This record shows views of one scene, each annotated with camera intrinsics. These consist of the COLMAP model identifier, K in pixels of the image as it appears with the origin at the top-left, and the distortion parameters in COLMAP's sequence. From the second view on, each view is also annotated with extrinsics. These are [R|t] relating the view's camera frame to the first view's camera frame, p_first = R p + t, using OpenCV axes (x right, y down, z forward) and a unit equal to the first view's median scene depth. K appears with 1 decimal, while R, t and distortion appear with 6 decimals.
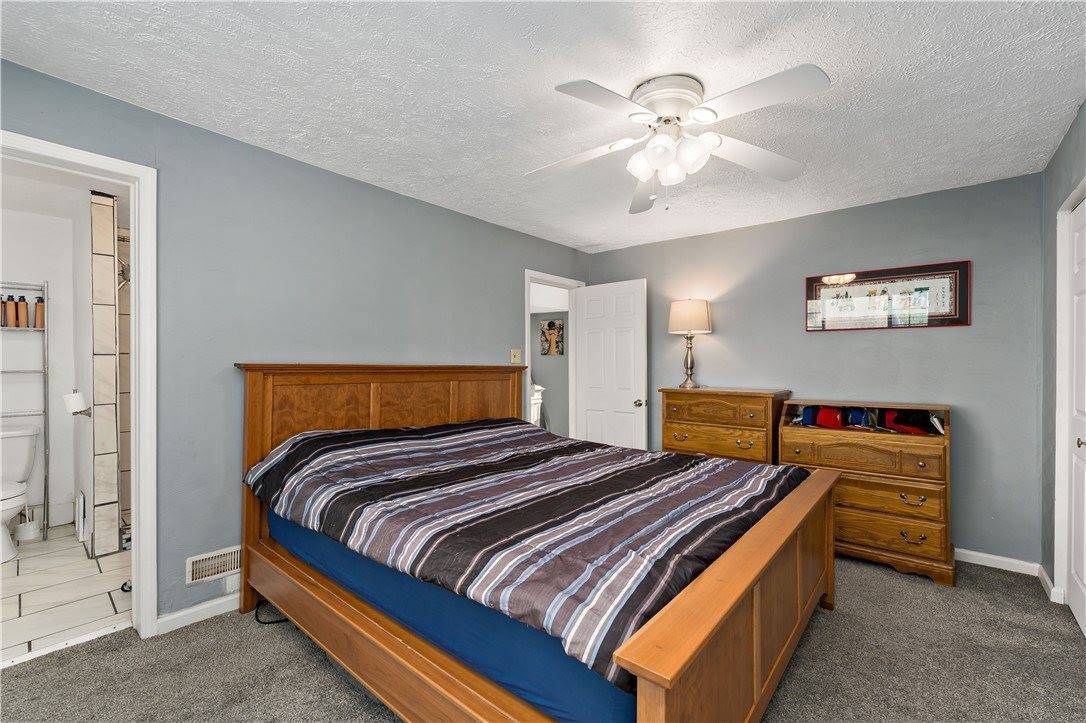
lens RADIAL K [[466.2, 0, 549.8], [0, 466.2, 361.6], [0, 0, 1]] dist [-0.002232, 0.000246]
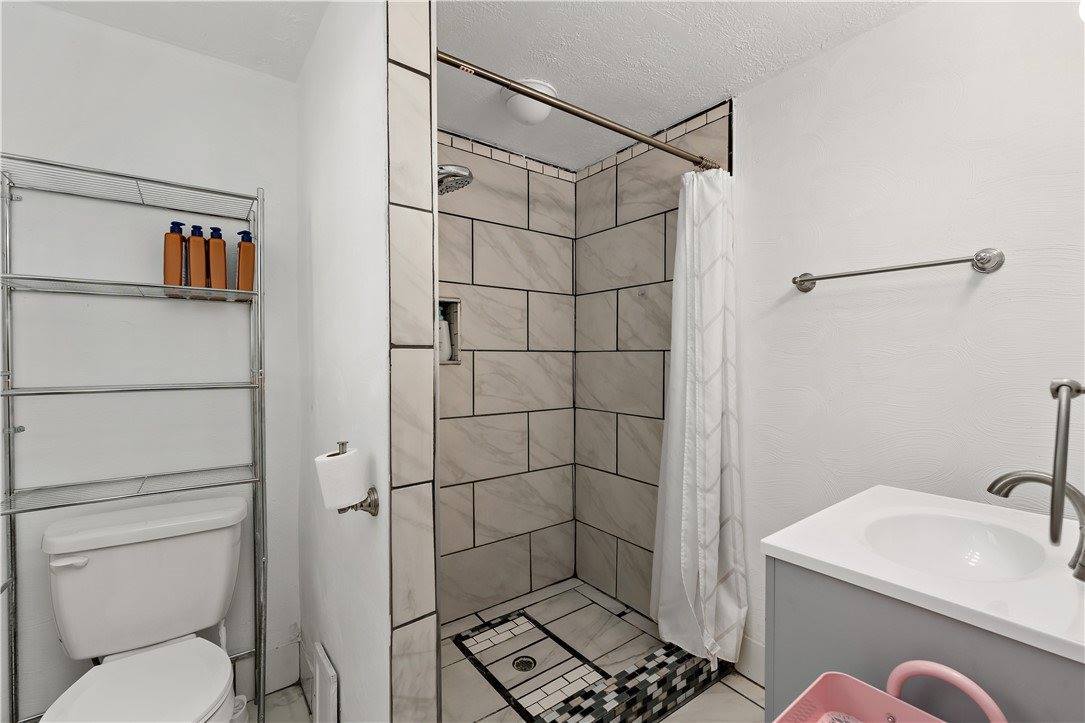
lens RADIAL K [[465.7, 0, 541.3], [0, 465.7, 362.9], [0, 0, 1]] dist [-0.002232, 0.000246]
pose [[0.975321, -0.002775, -0.220772, -0.704106], [0.003599, 0.999988, 0.003332, -0.003073], [0.220761, -0.004044, 0.975320, 0.607292]]
